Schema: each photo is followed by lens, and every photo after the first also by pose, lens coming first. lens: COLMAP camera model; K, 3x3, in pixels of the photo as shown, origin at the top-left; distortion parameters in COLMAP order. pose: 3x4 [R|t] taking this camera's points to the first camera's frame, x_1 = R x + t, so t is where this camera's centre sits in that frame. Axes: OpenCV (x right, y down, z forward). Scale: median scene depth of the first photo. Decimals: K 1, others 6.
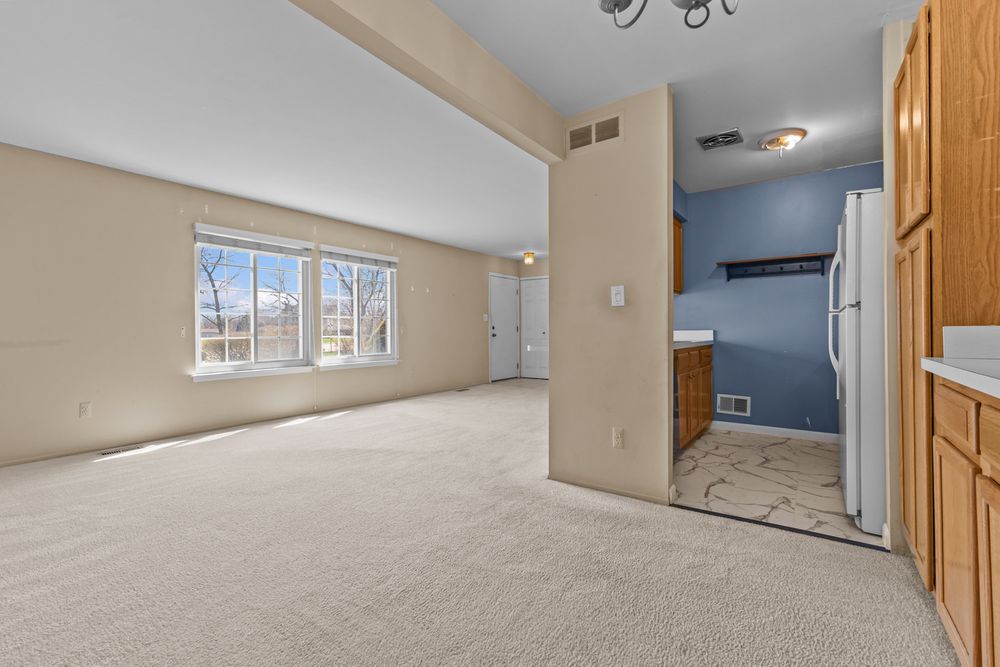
lens RADIAL K [[432.6, 0, 495.8], [0, 432.6, 327.7], [0, 0, 1]] dist [0.001434, 0.000040]
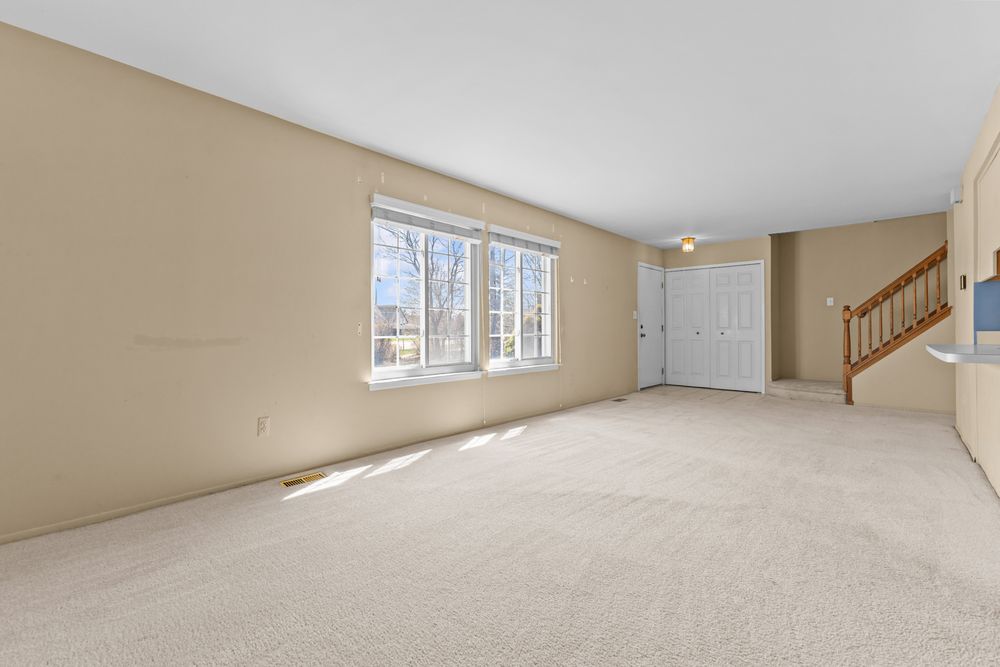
lens RADIAL K [[432.6, 0, 495.8], [0, 432.6, 327.7], [0, 0, 1]] dist [0.001434, 0.000040]
pose [[0.991790, 0.008522, -0.127596, -0.284732], [-0.008143, 0.999961, 0.003494, 0.002269], [0.127621, -0.002426, 0.991820, 0.179559]]
